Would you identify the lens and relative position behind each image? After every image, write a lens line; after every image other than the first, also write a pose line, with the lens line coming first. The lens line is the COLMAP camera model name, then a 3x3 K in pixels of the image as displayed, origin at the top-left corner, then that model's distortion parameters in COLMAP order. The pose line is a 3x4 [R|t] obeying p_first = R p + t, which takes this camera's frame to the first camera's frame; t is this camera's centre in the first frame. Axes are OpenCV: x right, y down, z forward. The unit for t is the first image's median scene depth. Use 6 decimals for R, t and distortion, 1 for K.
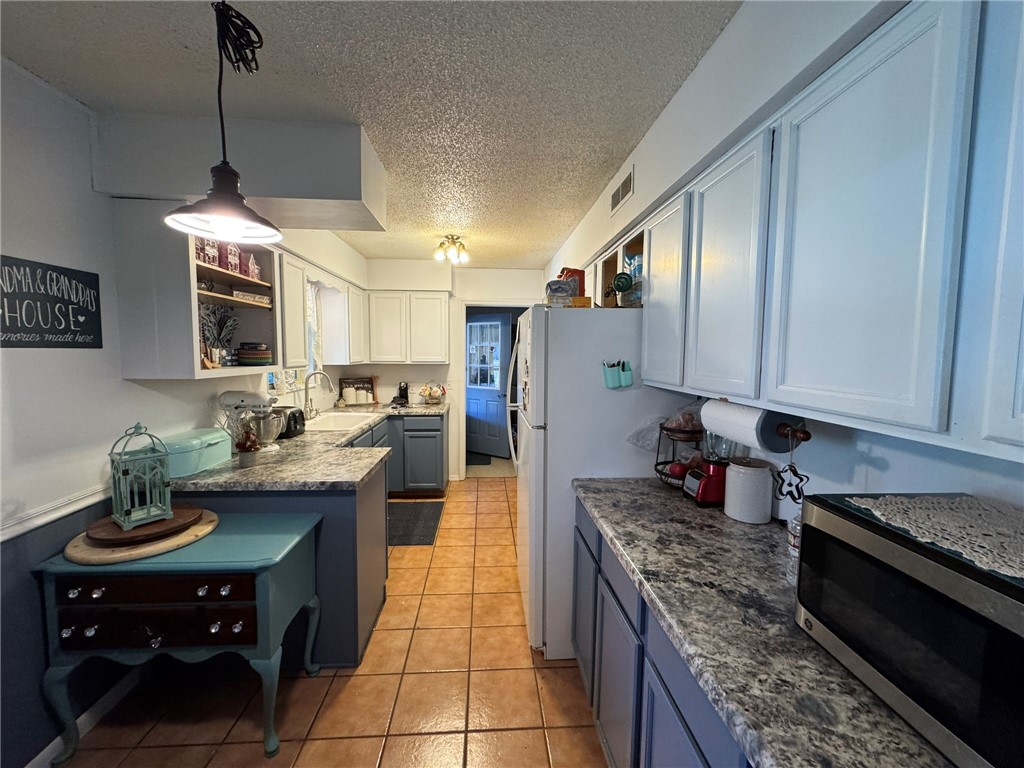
lens RADIAL K [[408.0, 0, 510.7], [0, 408.0, 383.2], [0, 0, 1]] dist [-0.002786, 0.000542]
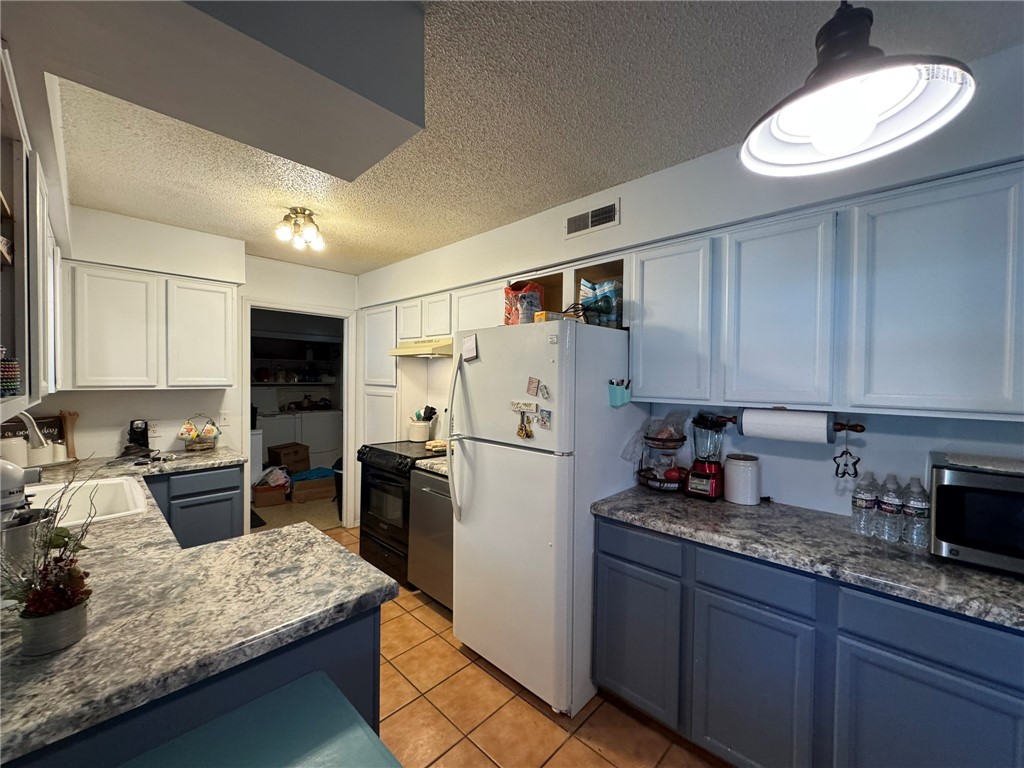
lens RADIAL K [[408.0, 0, 510.6], [0, 408.0, 383.9], [0, 0, 1]] dist [-0.002786, 0.000542]
pose [[0.736173, -0.010939, 0.676704, -0.639871], [0.047795, 0.998213, -0.035859, -0.019396], [-0.675103, 0.058742, 0.735381, 0.425566]]
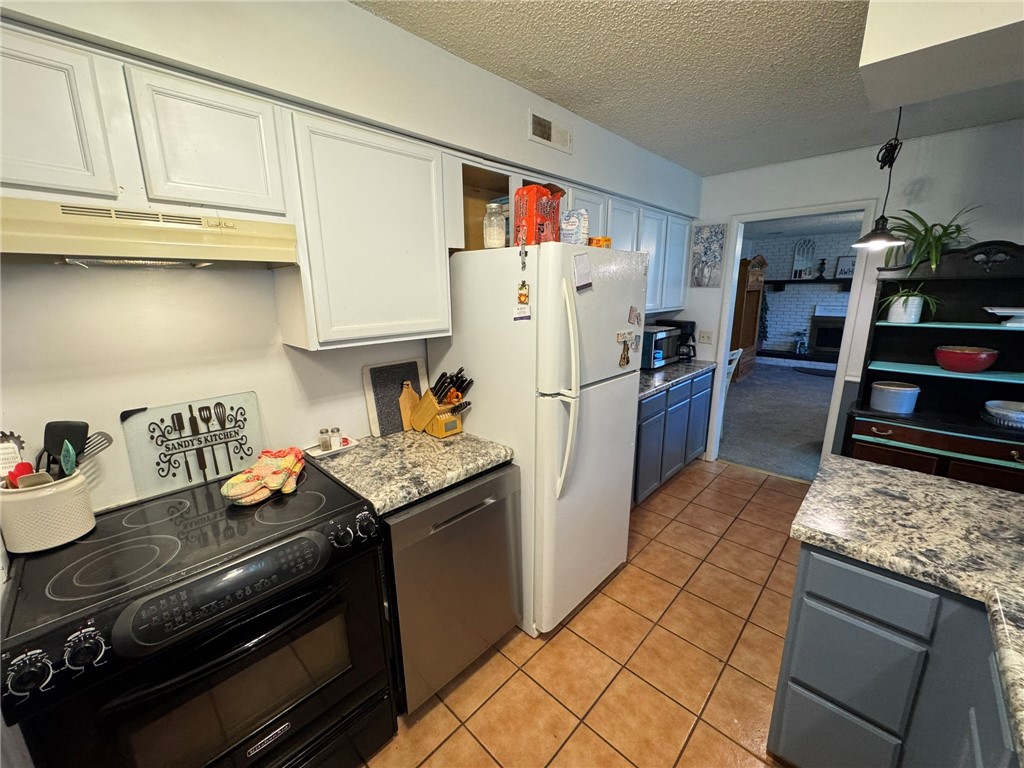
lens RADIAL K [[408.0, 0, 510.9], [0, 408.0, 382.7], [0, 0, 1]] dist [-0.002786, 0.000542]
pose [[-0.676799, -0.169983, 0.716274, -0.504511], [0.060979, 0.956688, 0.284655, -0.189718], [-0.733638, 0.236332, -0.637121, 1.983544]]
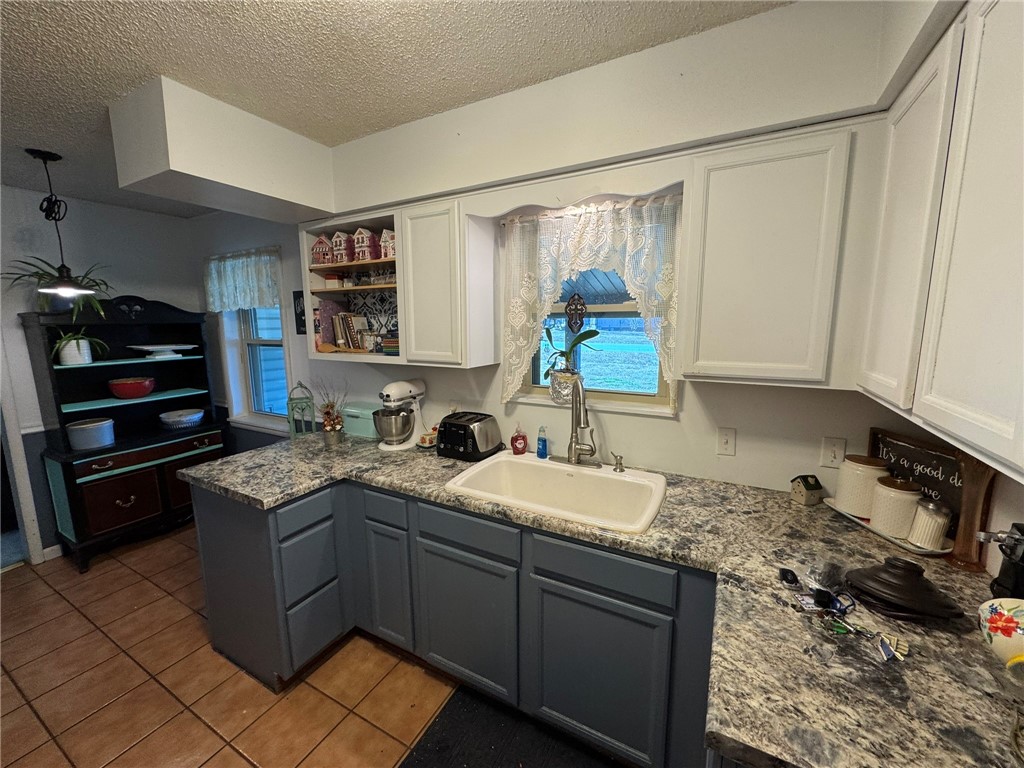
lens RADIAL K [[408.0, 0, 512.1], [0, 408.0, 382.2], [0, 0, 1]] dist [-0.002786, 0.000542]
pose [[-0.531750, 0.120896, -0.838228, 0.006607], [-0.061307, 0.981667, 0.180475, -0.206184], [0.844680, 0.147356, -0.514590, 2.156387]]
